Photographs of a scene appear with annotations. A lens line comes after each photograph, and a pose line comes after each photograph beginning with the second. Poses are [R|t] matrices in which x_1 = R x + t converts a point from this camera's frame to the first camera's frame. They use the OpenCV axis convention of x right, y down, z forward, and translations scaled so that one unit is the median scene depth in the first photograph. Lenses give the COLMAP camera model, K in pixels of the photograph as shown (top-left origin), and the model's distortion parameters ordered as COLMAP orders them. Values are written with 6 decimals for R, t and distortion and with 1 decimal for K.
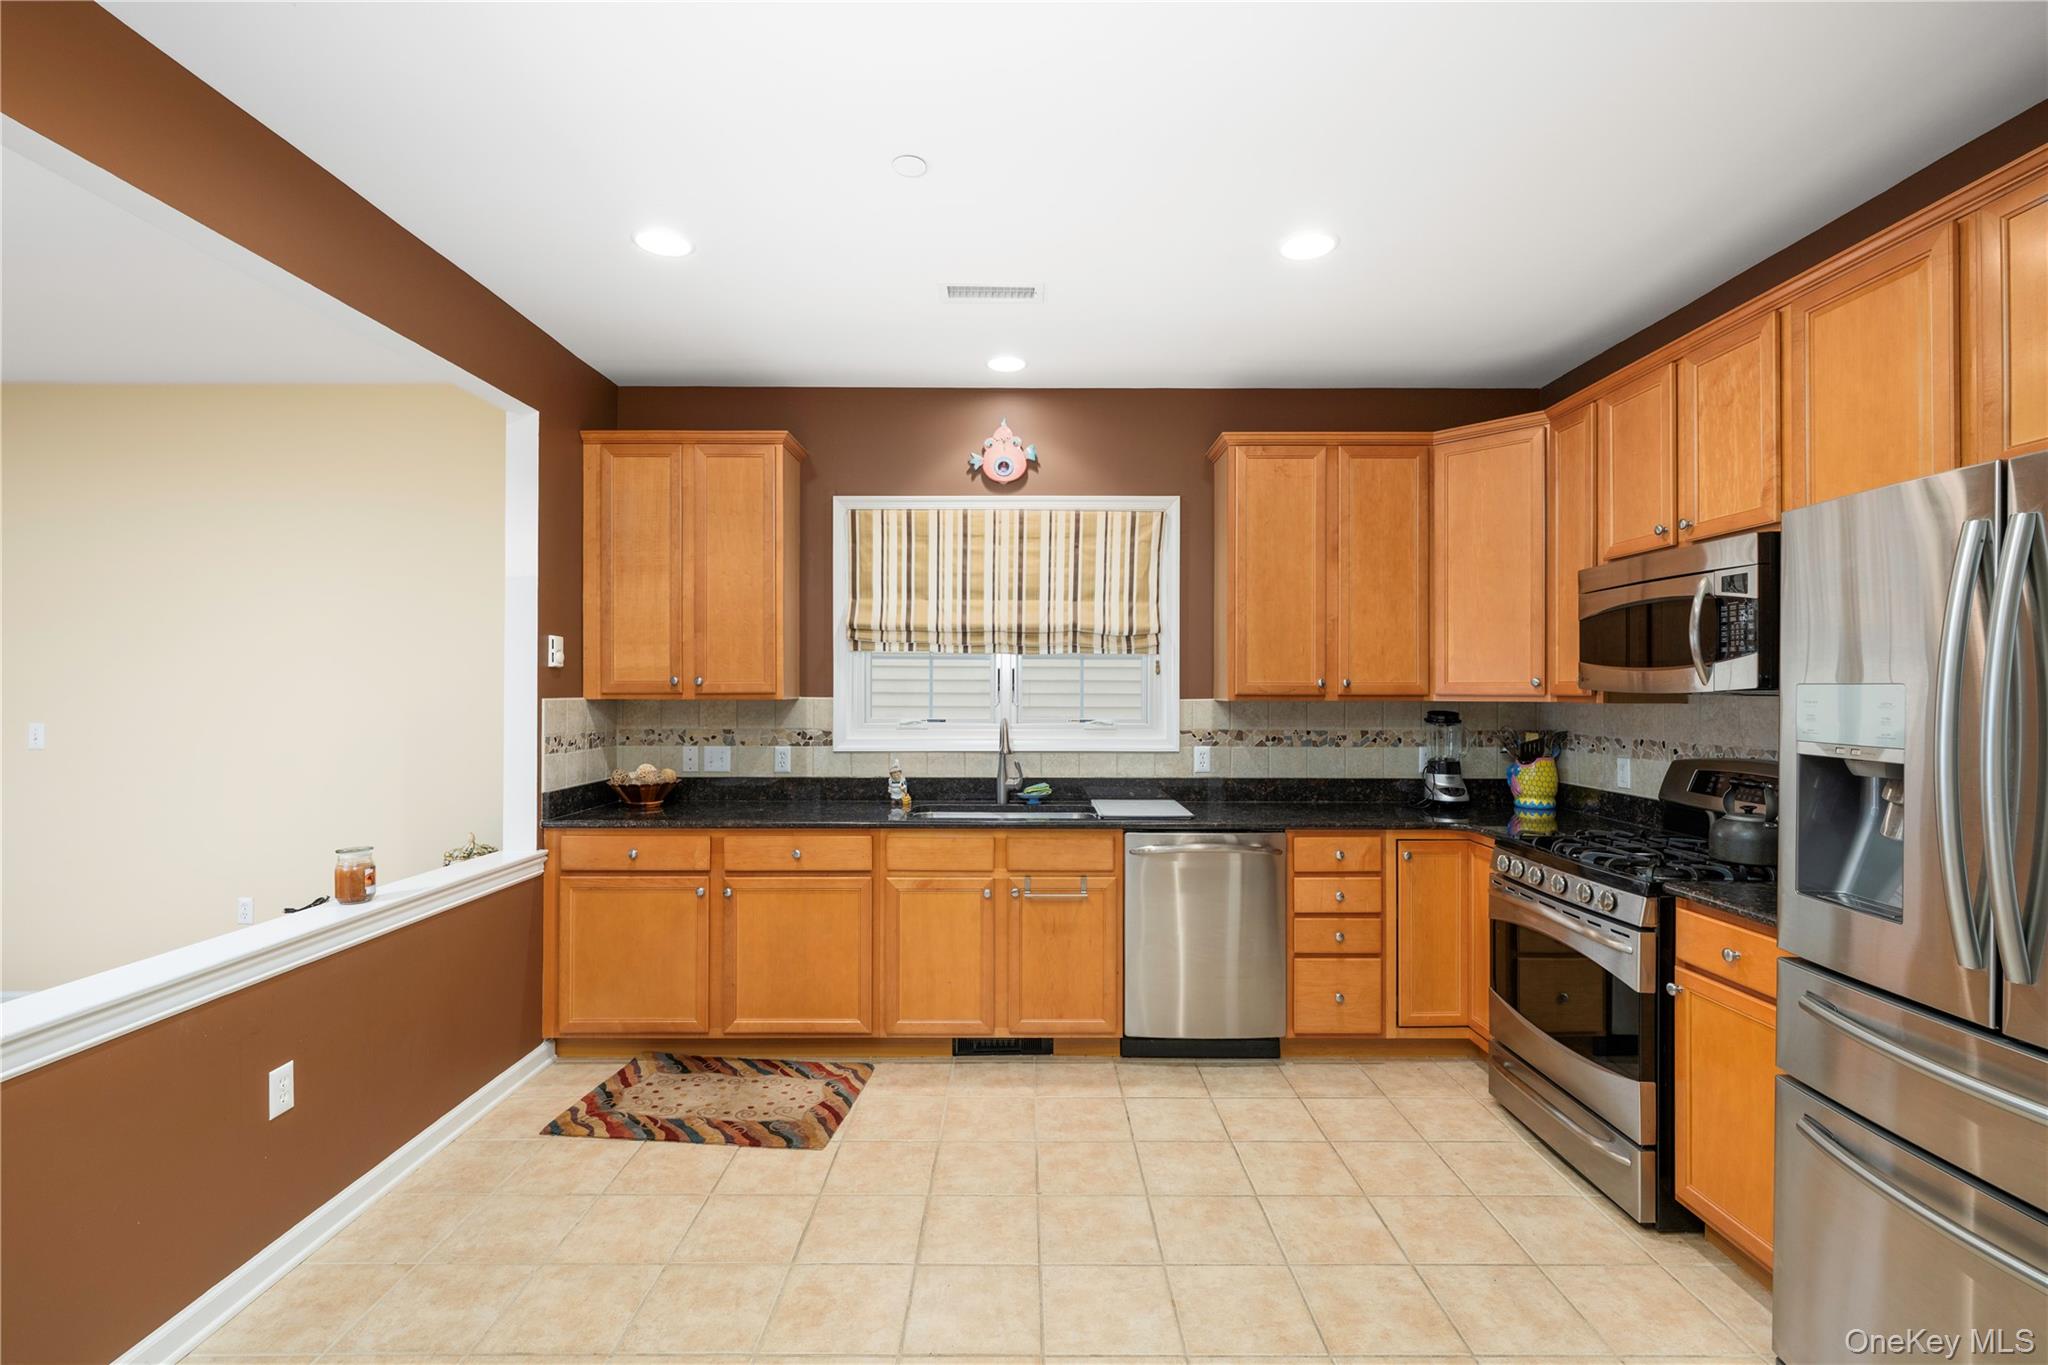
lens RADIAL K [[914.7, 0, 1012.5], [0, 914.7, 687.8], [0, 0, 1]] dist [0.001957, 0.001197]
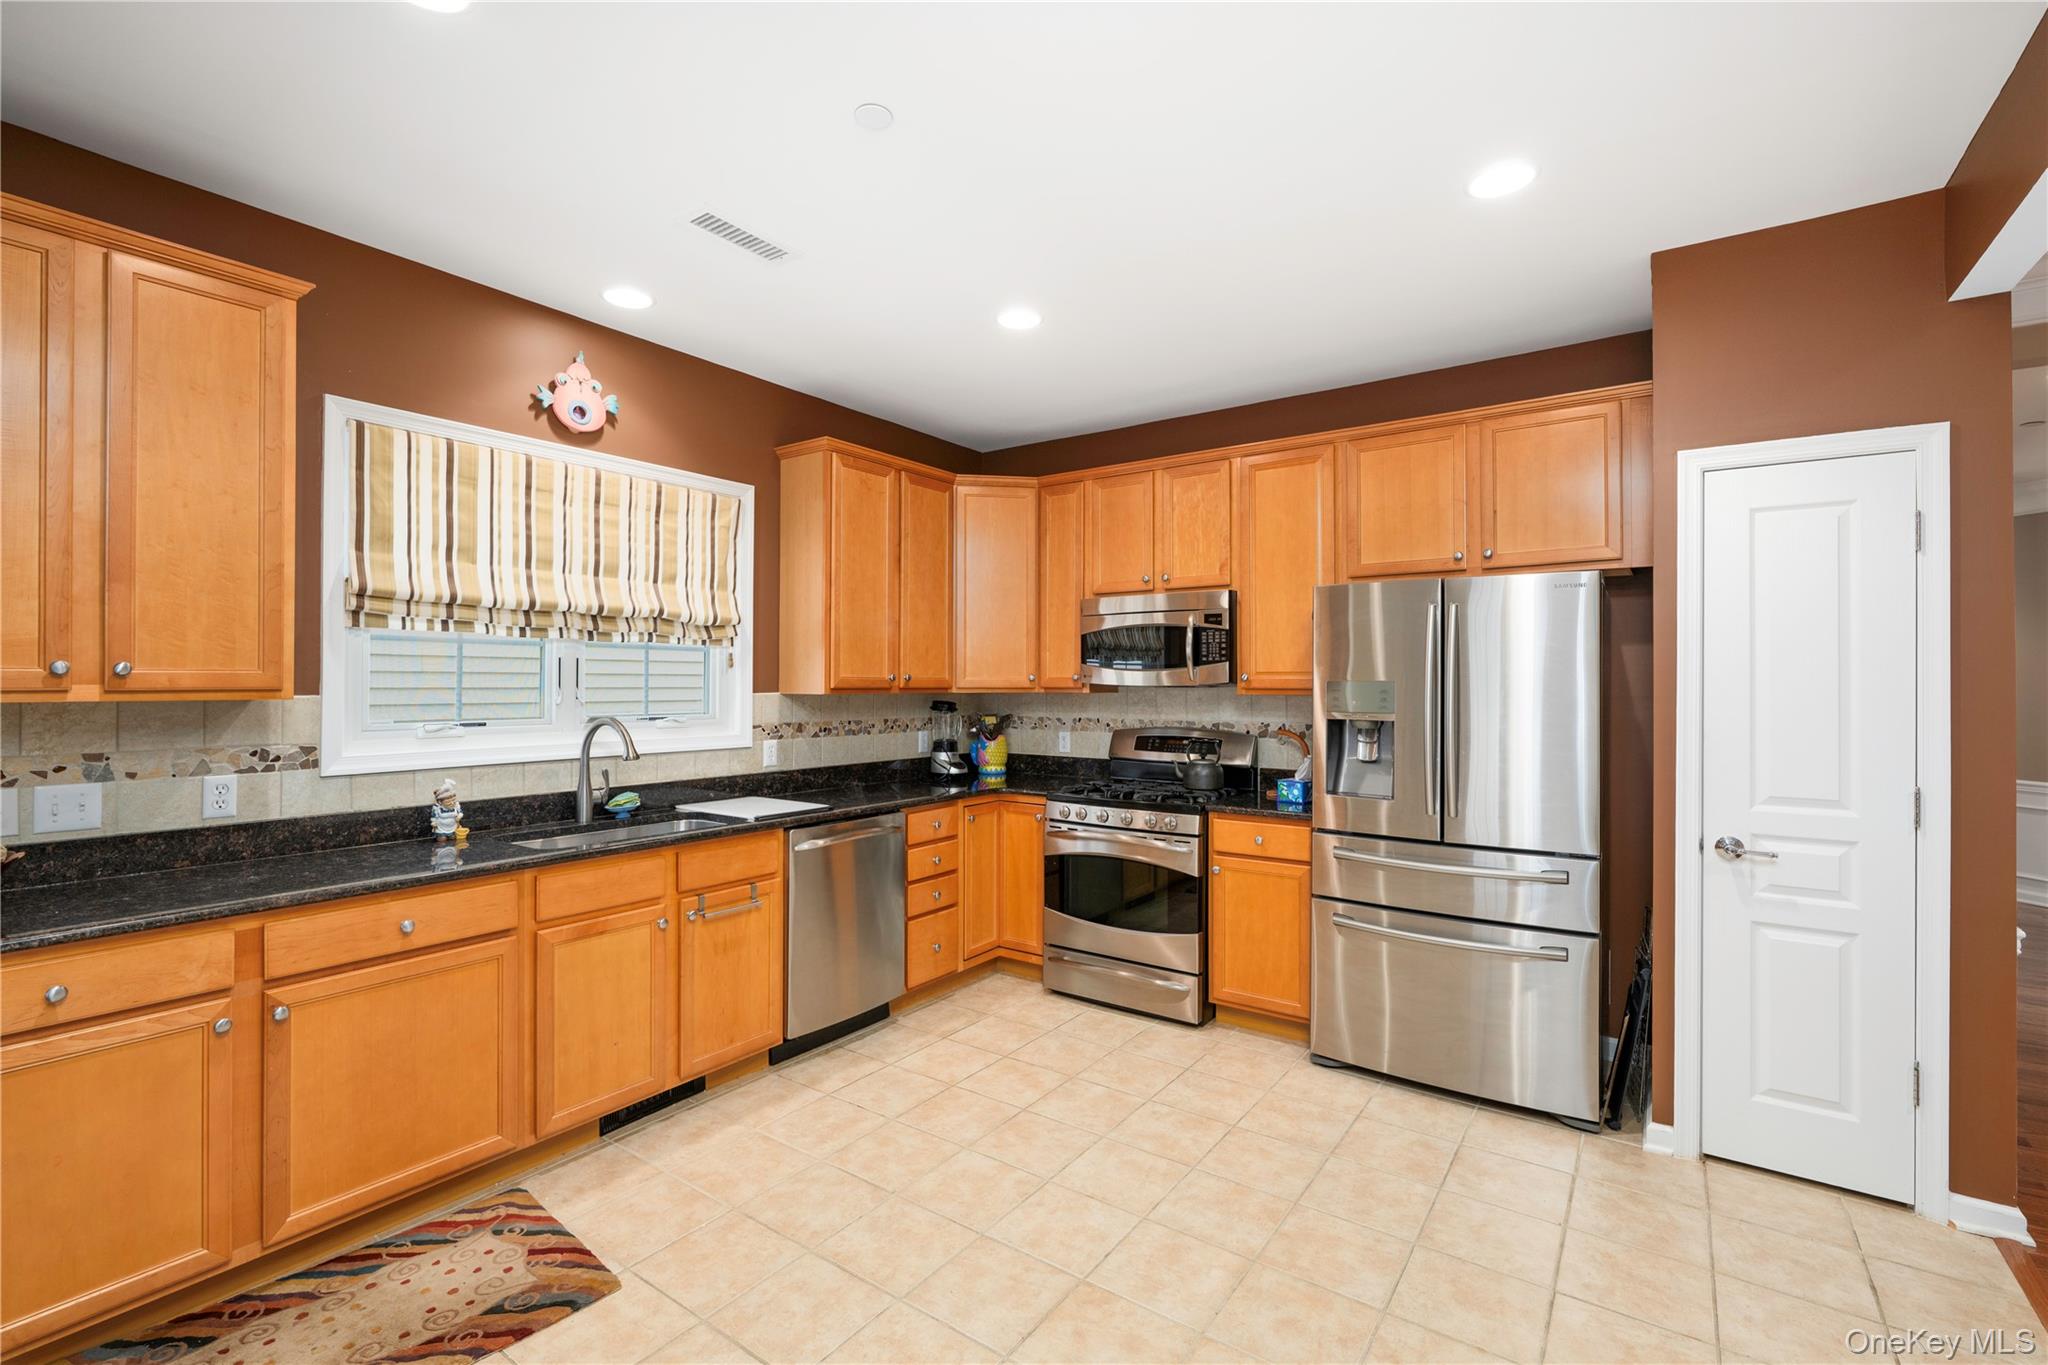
lens RADIAL K [[914.7, 0, 1017.8], [0, 914.7, 674.4], [0, 0, 1]] dist [0.001957, 0.001197]
pose [[0.576785, 0.007822, 0.816858, -0.530525], [-0.002322, 0.999966, -0.007935, -0.000704], [-0.816892, 0.002680, 0.576784, 0.237377]]
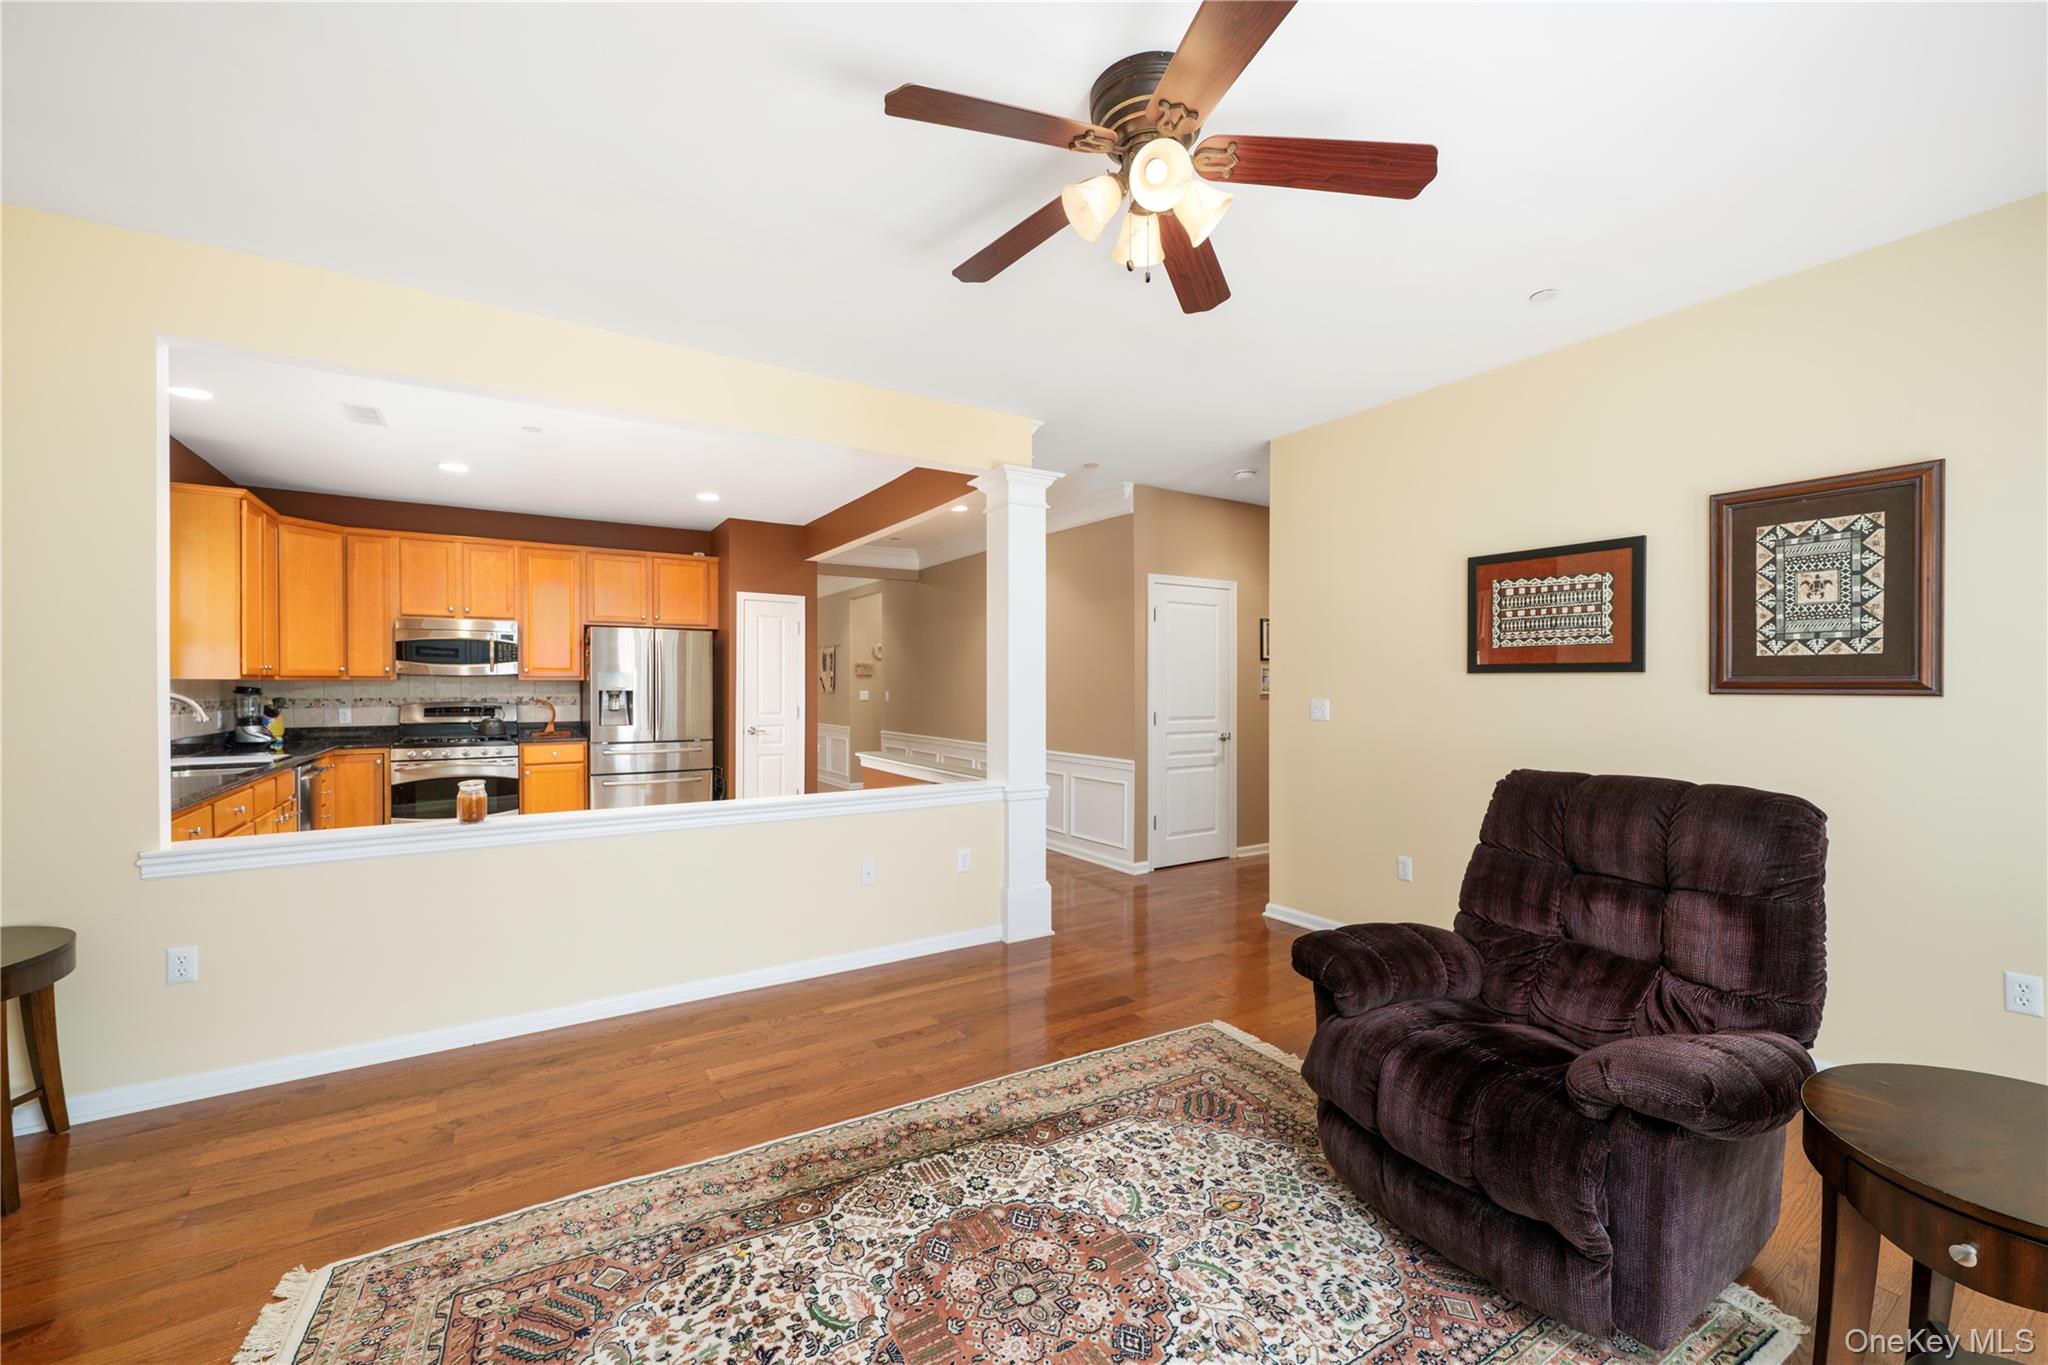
lens RADIAL K [[814.4, 0, 1035.1], [0, 814.4, 686.7], [0, 0, 1]] dist [0.003214, 0.000210]
pose [[-0.552297, -0.001572, 0.833646, -1.611339], [0.000783, 0.999997, 0.002405, 0.026586], [-0.833647, 0.001982, -0.552294, 0.724290]]
